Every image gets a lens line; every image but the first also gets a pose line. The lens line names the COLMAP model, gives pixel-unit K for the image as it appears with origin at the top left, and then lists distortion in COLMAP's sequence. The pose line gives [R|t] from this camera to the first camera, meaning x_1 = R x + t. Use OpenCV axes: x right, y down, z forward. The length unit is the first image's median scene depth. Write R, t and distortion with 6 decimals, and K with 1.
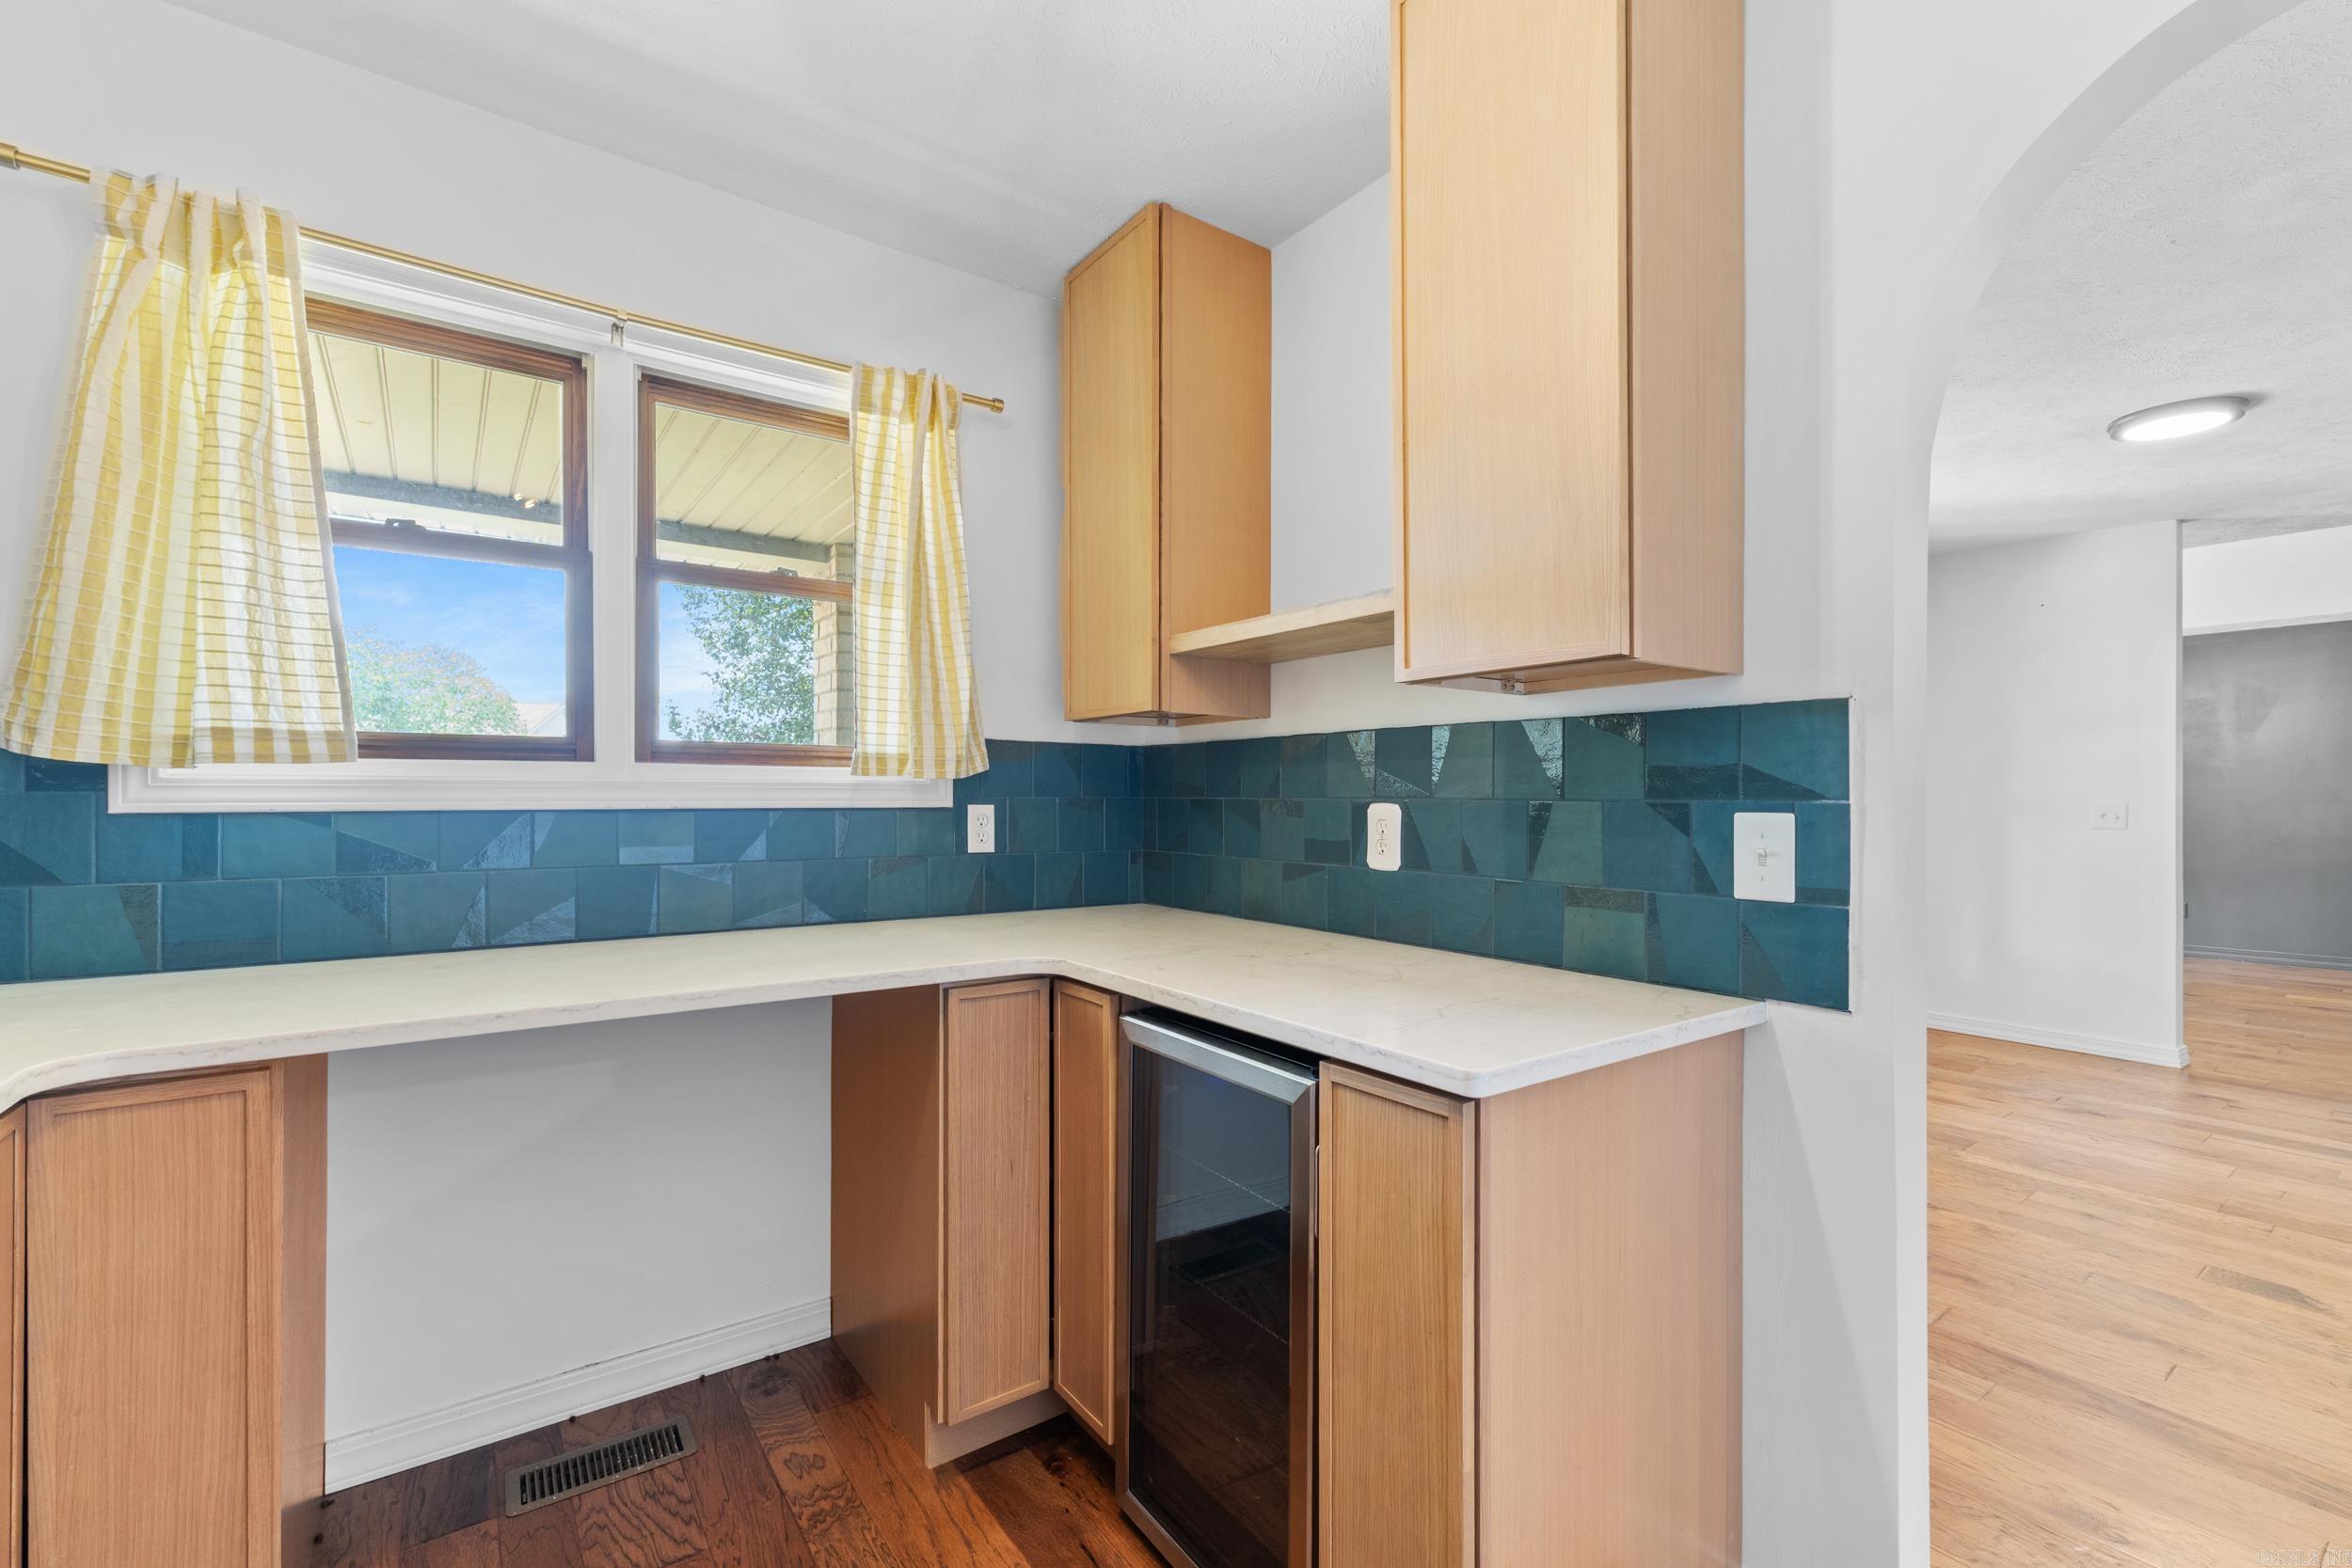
lens RADIAL K [[1008.7, 0, 1159.3], [0, 1008.7, 789.2], [0, 0, 1]] dist [0.010054, 0.000103]
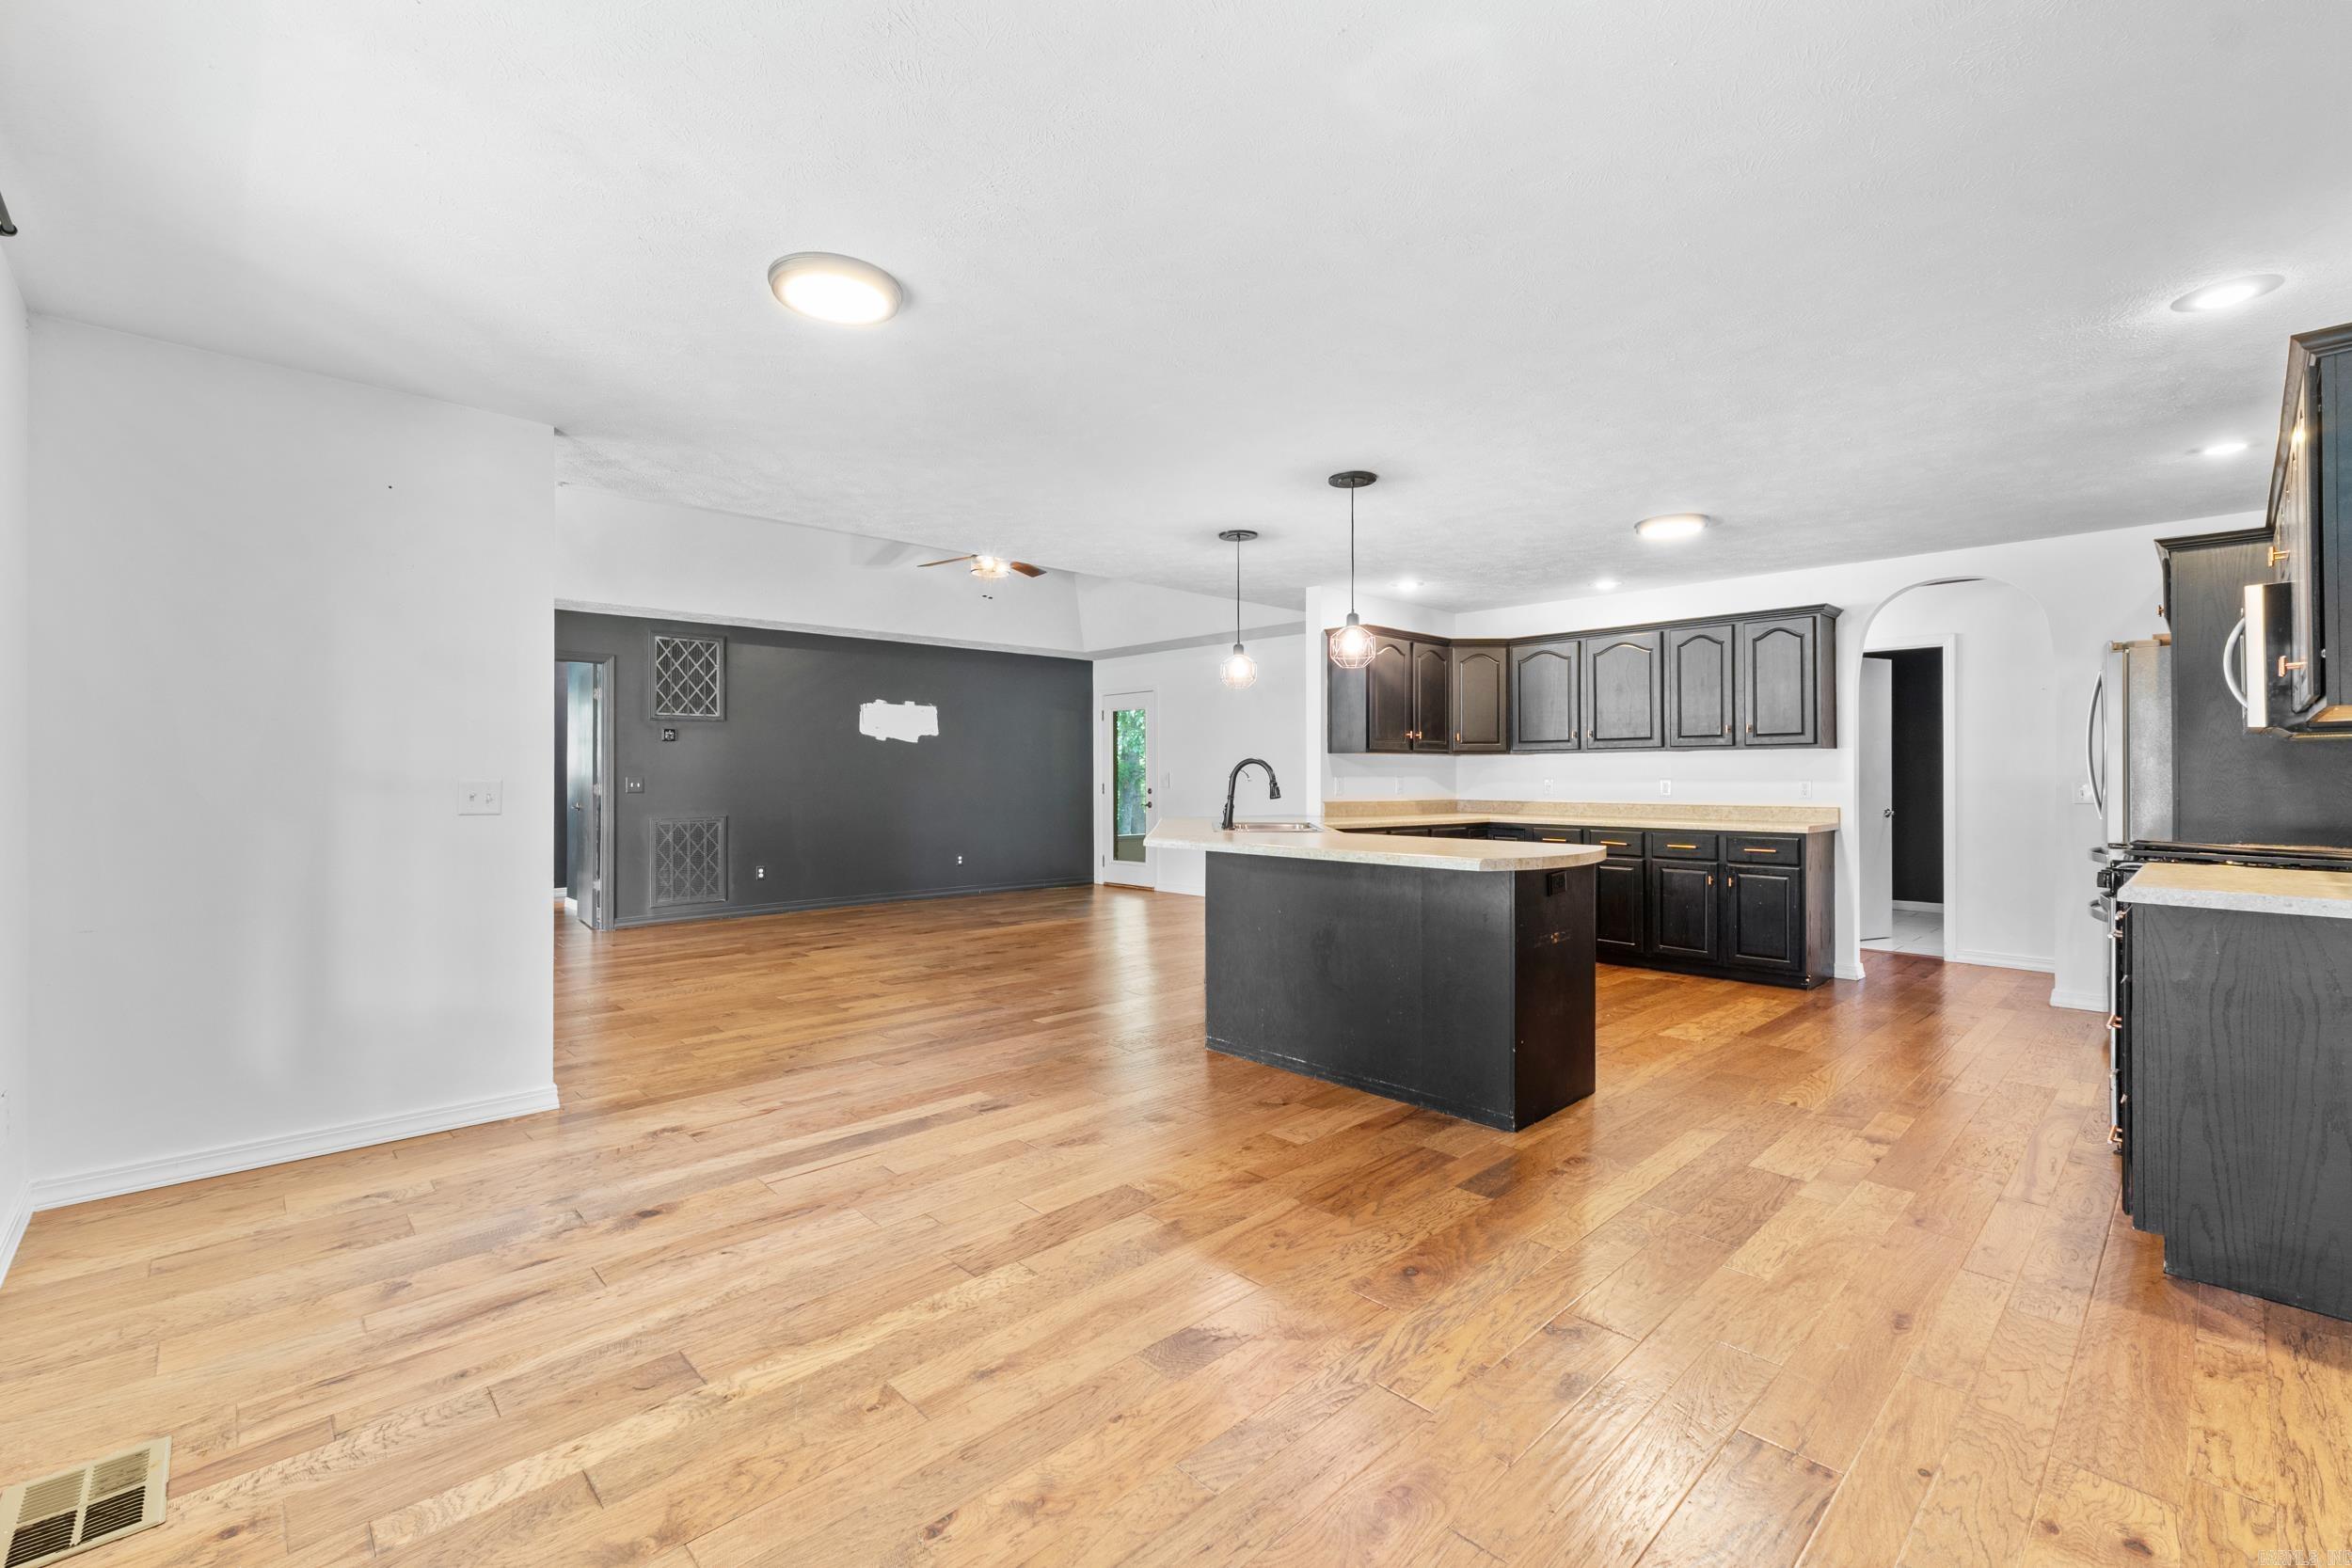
lens RADIAL K [[1008.7, 0, 1180.4], [0, 1008.7, 778.7], [0, 0, 1]] dist [0.010054, 0.000103]
pose [[-0.139104, -0.001841, 0.990276, 0.223034], [-0.000291, 0.999998, 0.001818, 0.018061], [-0.990278, -0.000035, -0.139105, 0.958822]]
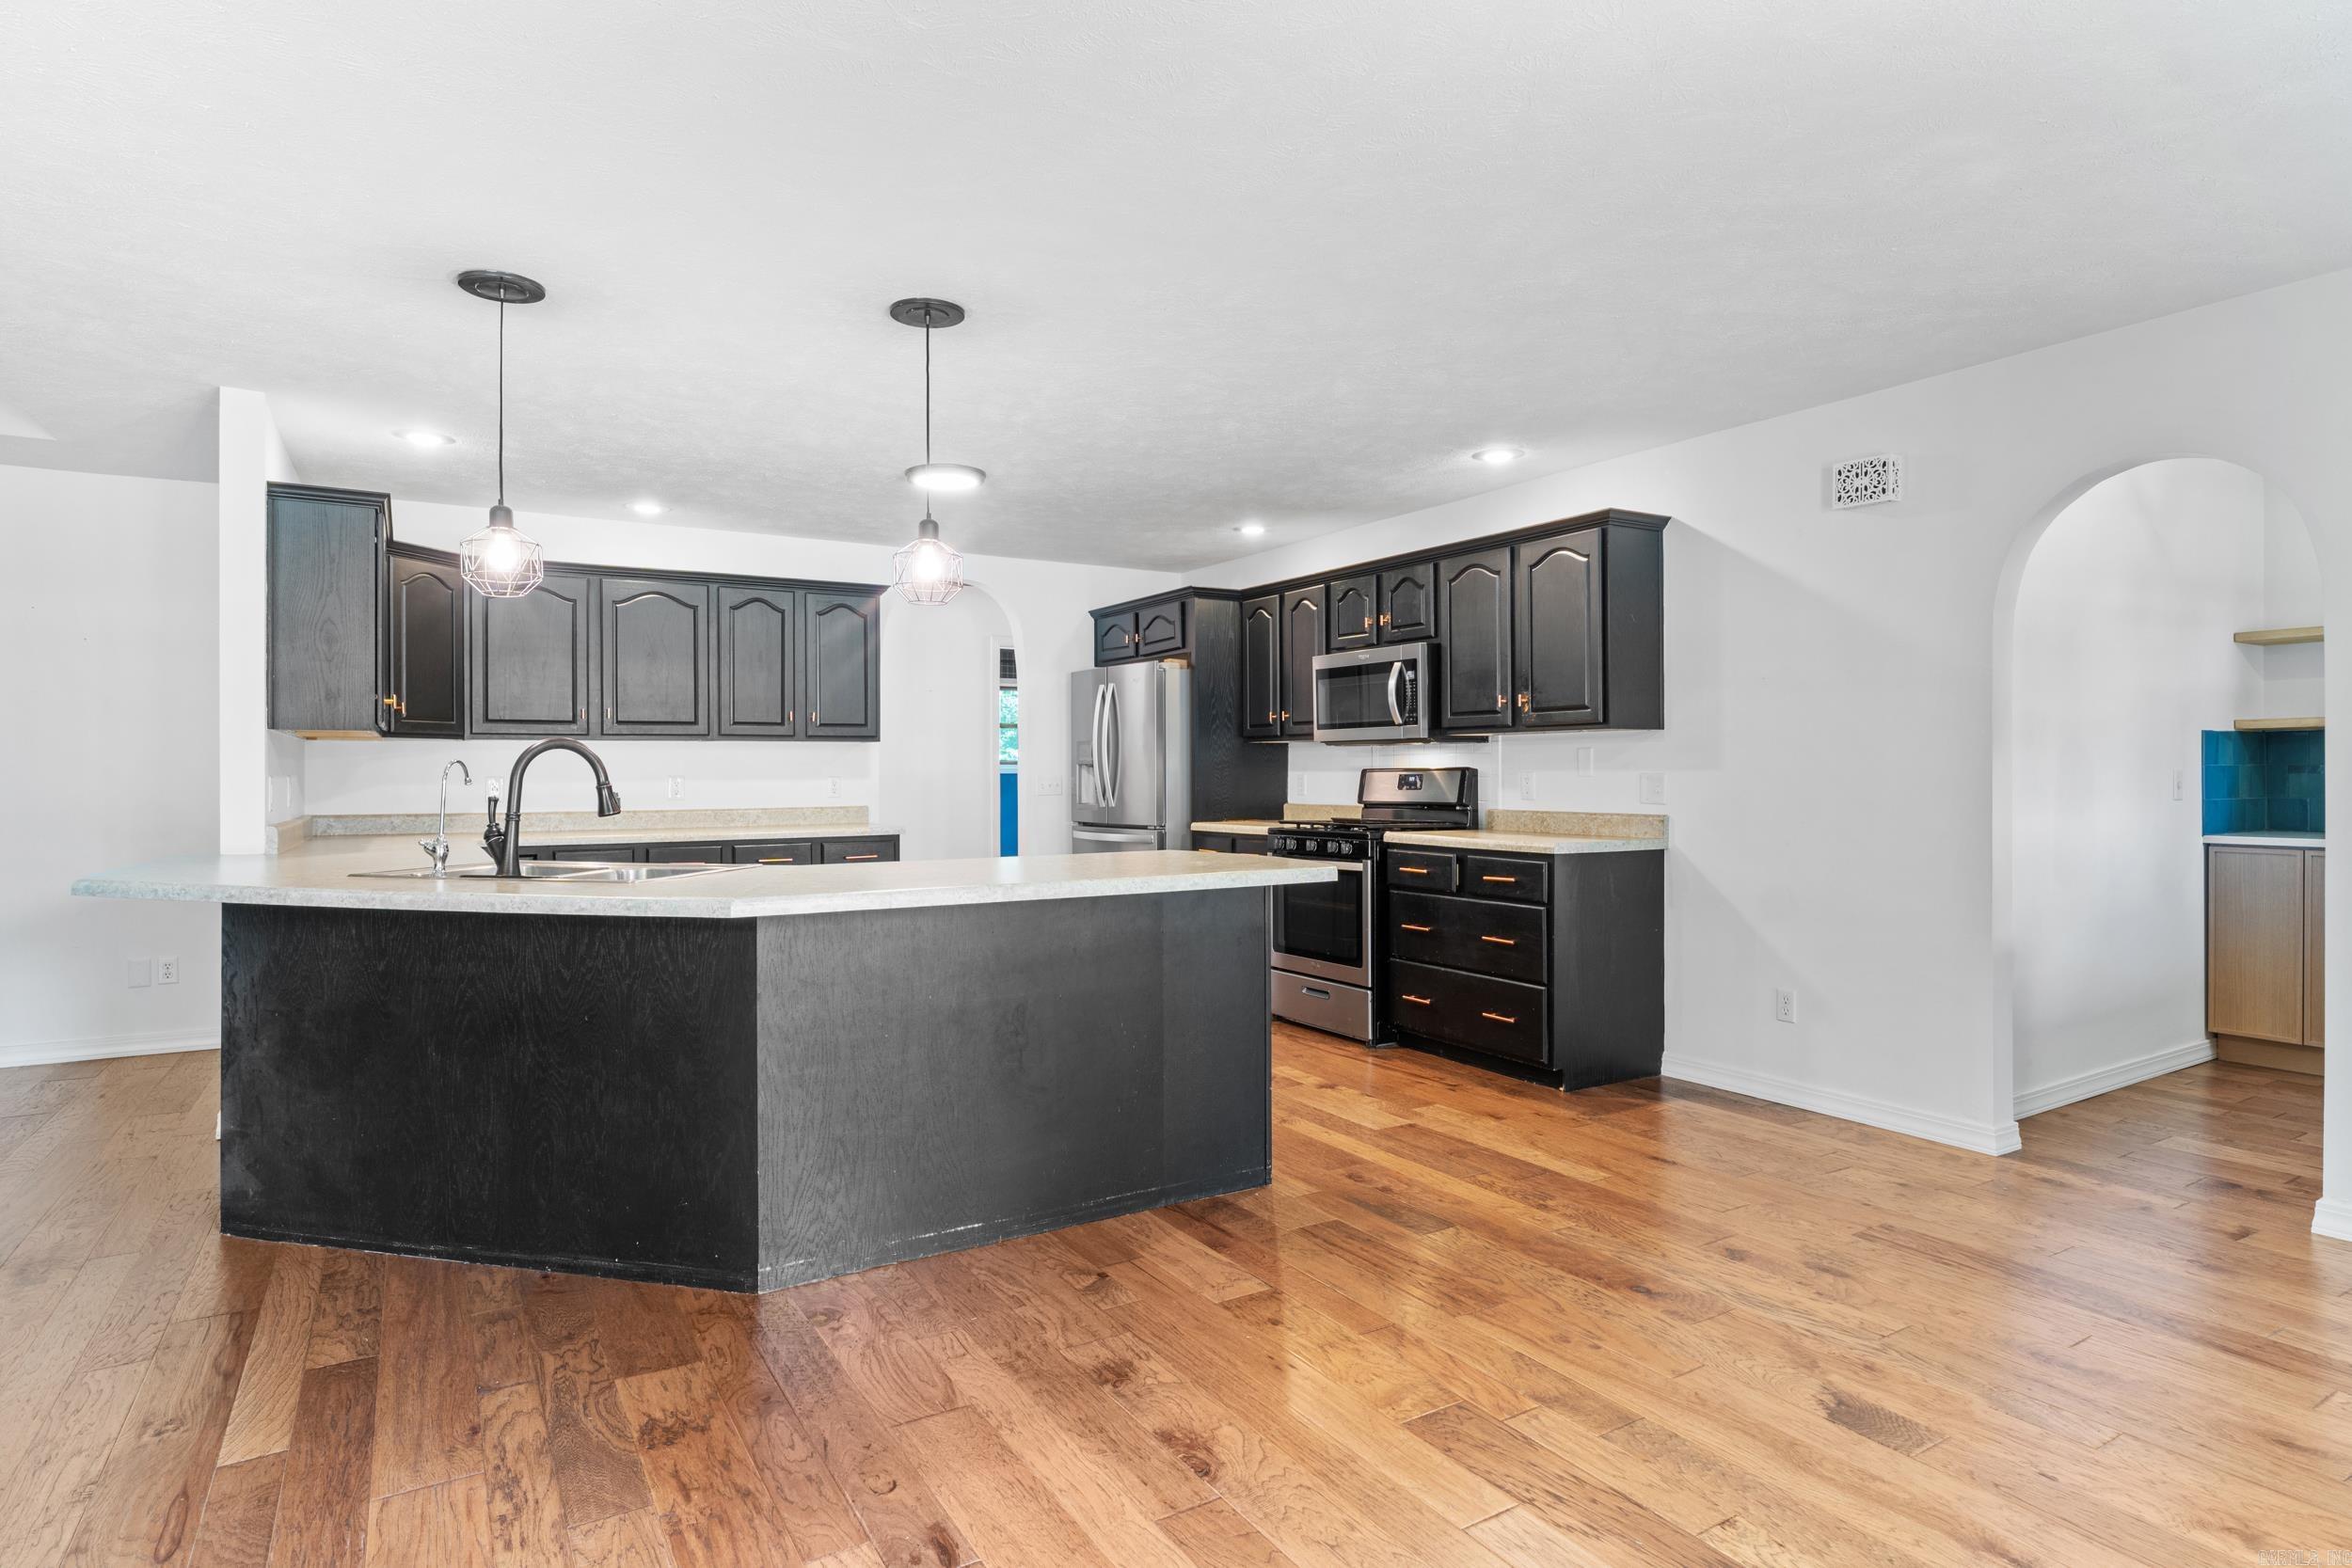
lens RADIAL K [[1247.0, 0, 1190.3], [0, 1247.0, 786.4], [0, 0, 1]] dist [-0.002161, -0.002160]
pose [[-0.997525, 0.001272, 0.070302, 1.284183], [0.002098, 0.999930, 0.011673, 0.016289], [-0.070282, 0.011791, -0.997457, 1.641511]]
